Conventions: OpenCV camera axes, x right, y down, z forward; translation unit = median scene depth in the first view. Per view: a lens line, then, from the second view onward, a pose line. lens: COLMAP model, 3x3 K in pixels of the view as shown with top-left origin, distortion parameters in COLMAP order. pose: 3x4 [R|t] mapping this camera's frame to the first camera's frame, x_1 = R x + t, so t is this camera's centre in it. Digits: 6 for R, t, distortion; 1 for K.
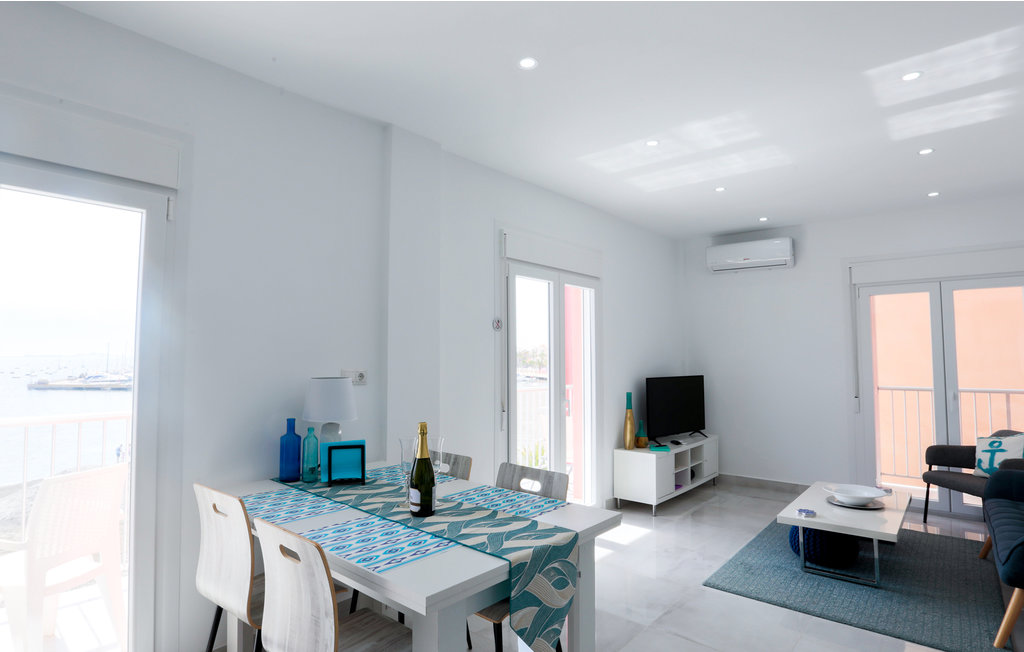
lens RADIAL K [[519.4, 0, 507.2], [0, 519.4, 328.3], [0, 0, 1]] dist [-0.029726, -0.002034]
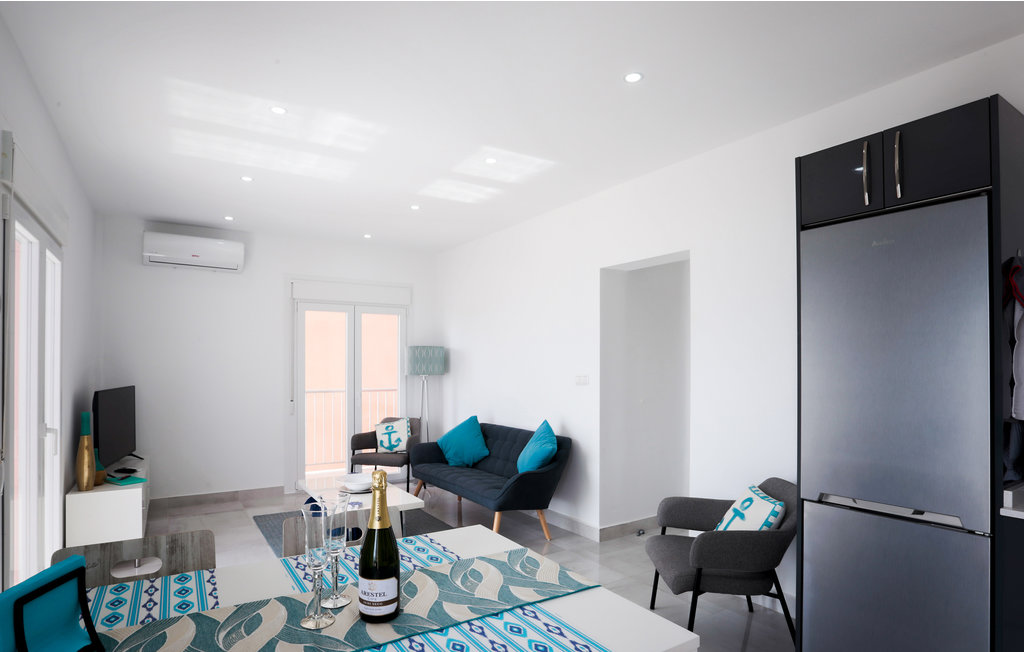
lens RADIAL K [[519.4, 0, 495.1], [0, 519.4, 357.8], [0, 0, 1]] dist [-0.029726, -0.002034]
pose [[0.325966, 0.013224, 0.945289, -0.282284], [-0.054558, 0.998499, 0.004845, 0.015262], [-0.943806, -0.053152, 0.326198, 0.271665]]
